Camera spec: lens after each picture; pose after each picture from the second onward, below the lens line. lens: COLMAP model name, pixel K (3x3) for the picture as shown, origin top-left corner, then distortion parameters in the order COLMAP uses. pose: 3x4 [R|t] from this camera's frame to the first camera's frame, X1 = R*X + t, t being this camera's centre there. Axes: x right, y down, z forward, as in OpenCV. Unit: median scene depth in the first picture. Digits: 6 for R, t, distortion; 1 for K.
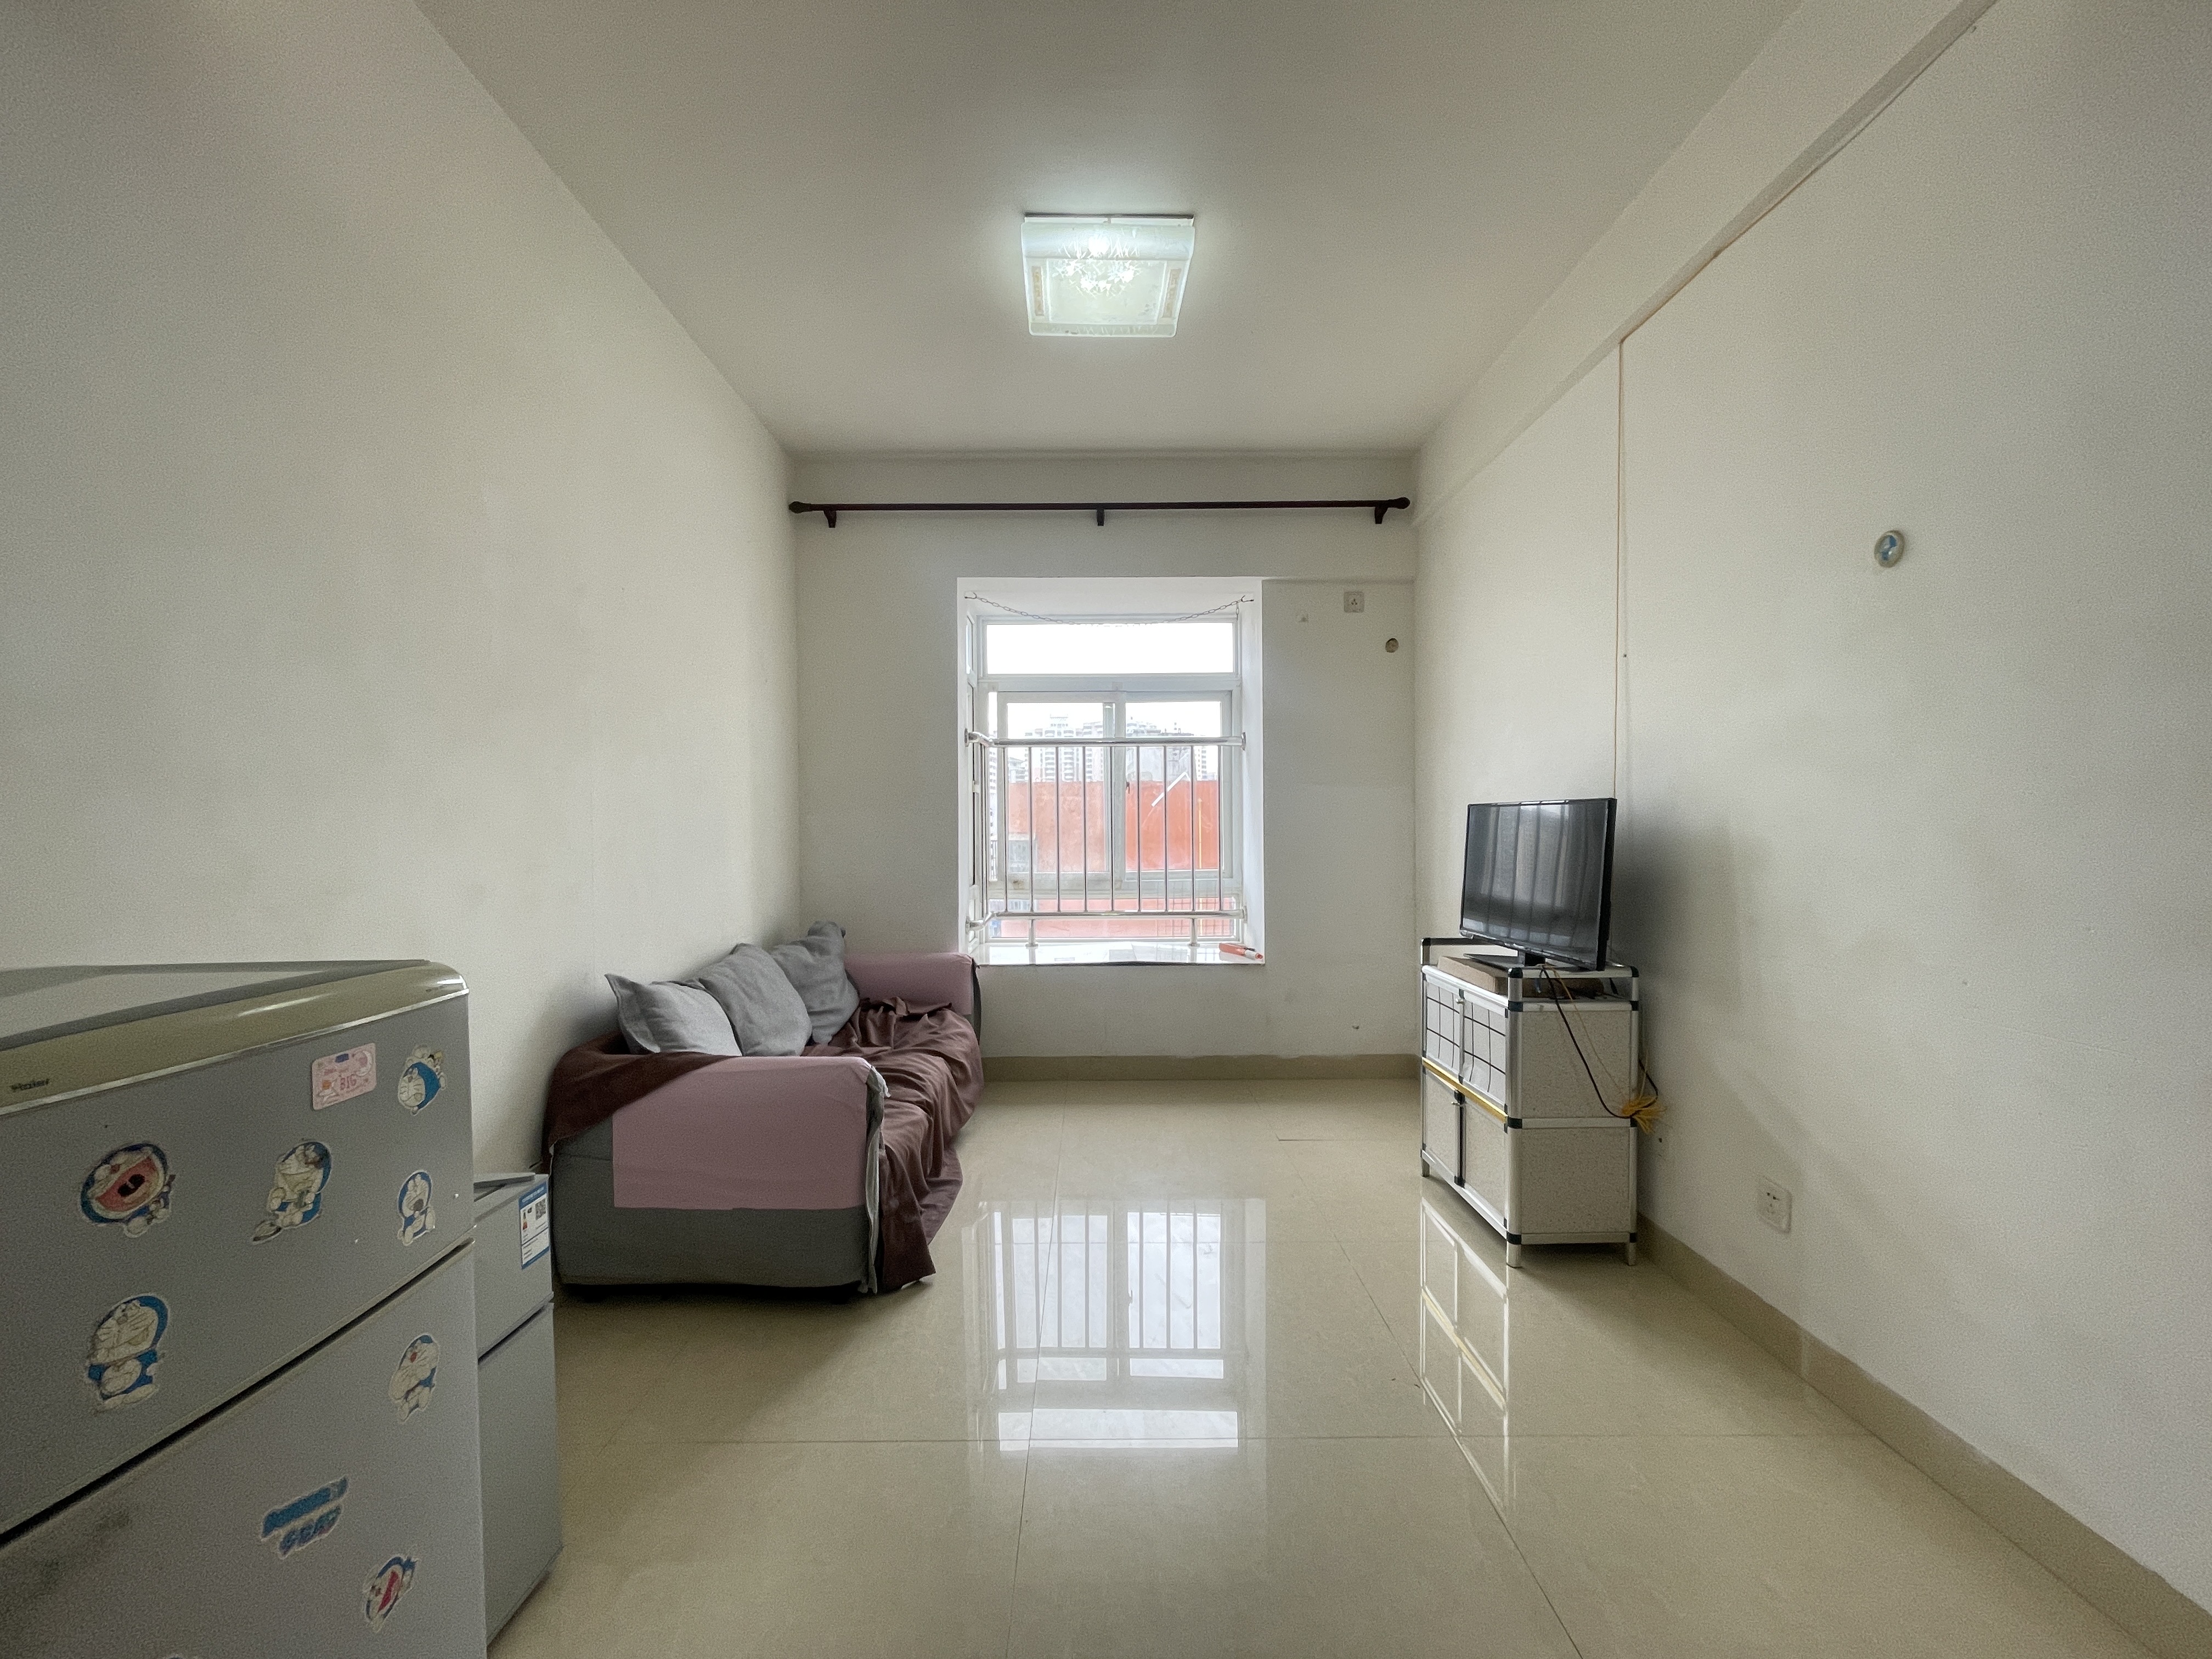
lens RADIAL K [[897.0, 0, 1103.0], [0, 897.0, 834.3], [0, 0, 1]] dist [0.001557, 0.000101]
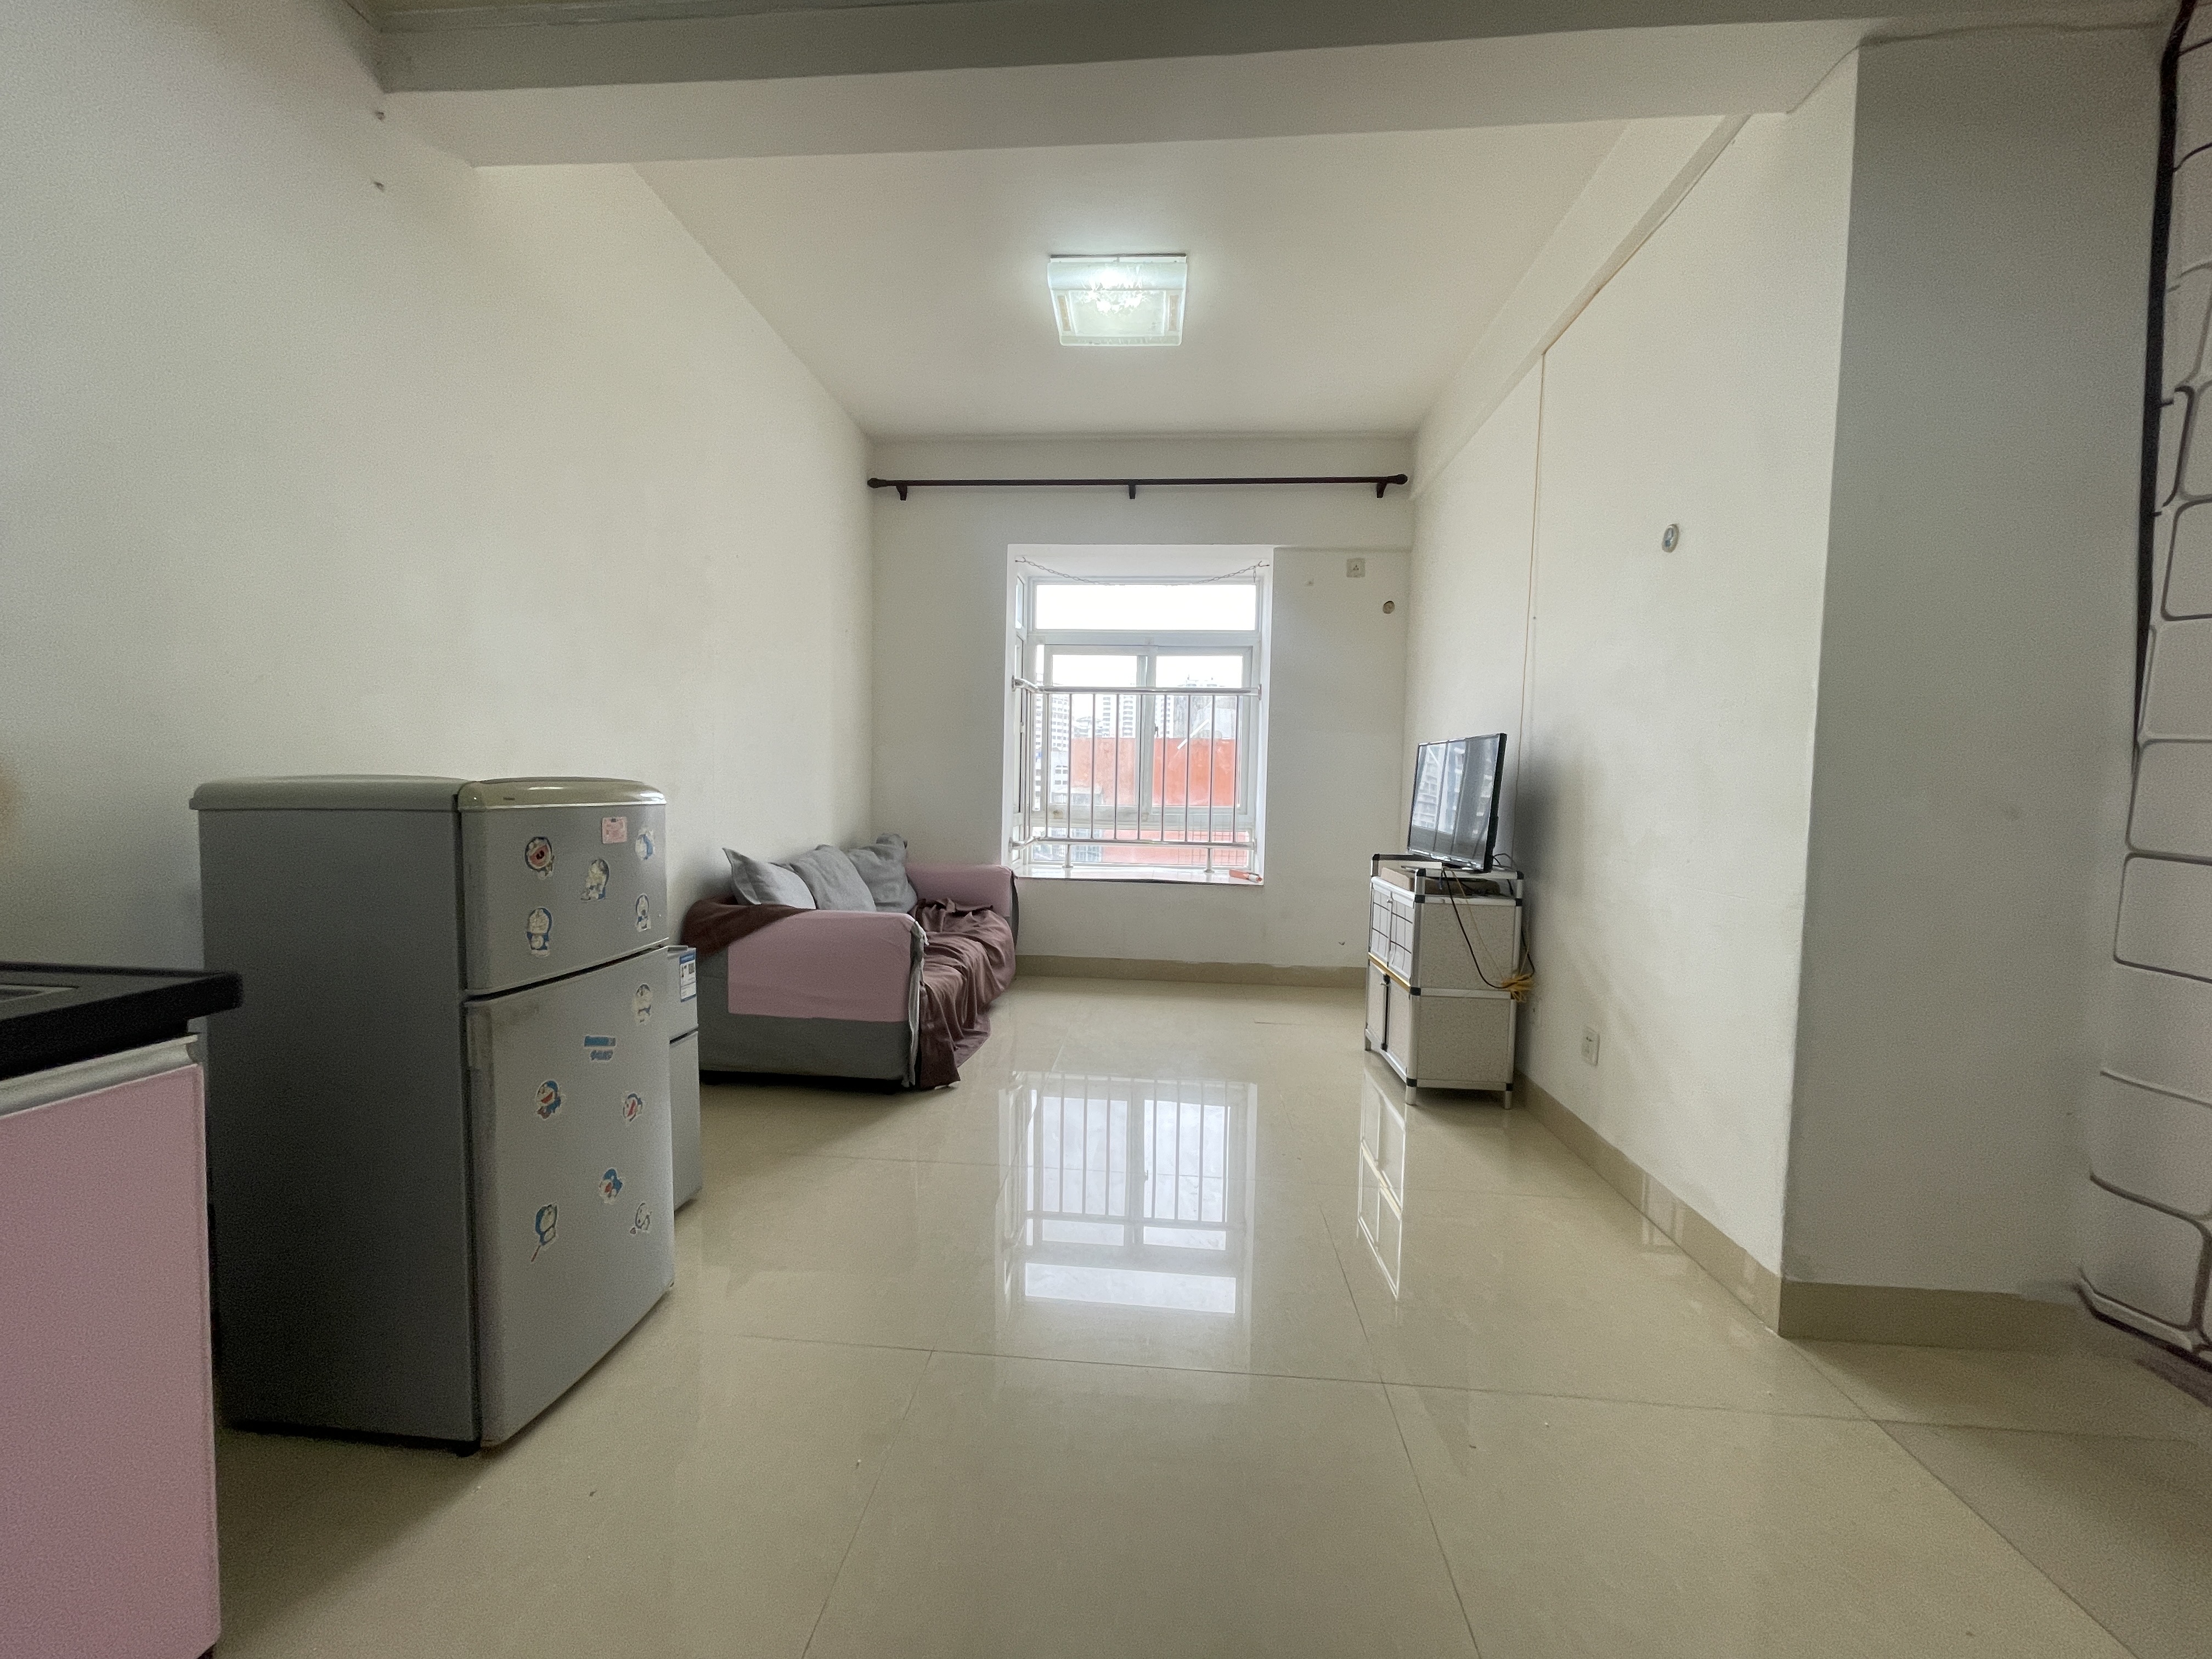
lens RADIAL K [[897.0, 0, 1104.2], [0, 897.0, 831.6], [0, 0, 1]] dist [0.001557, 0.000101]
pose [[0.996084, 0.031920, -0.082454, 0.103610], [-0.028451, 0.998674, 0.042907, 0.048261], [0.083714, -0.040393, 0.995671, -0.242001]]
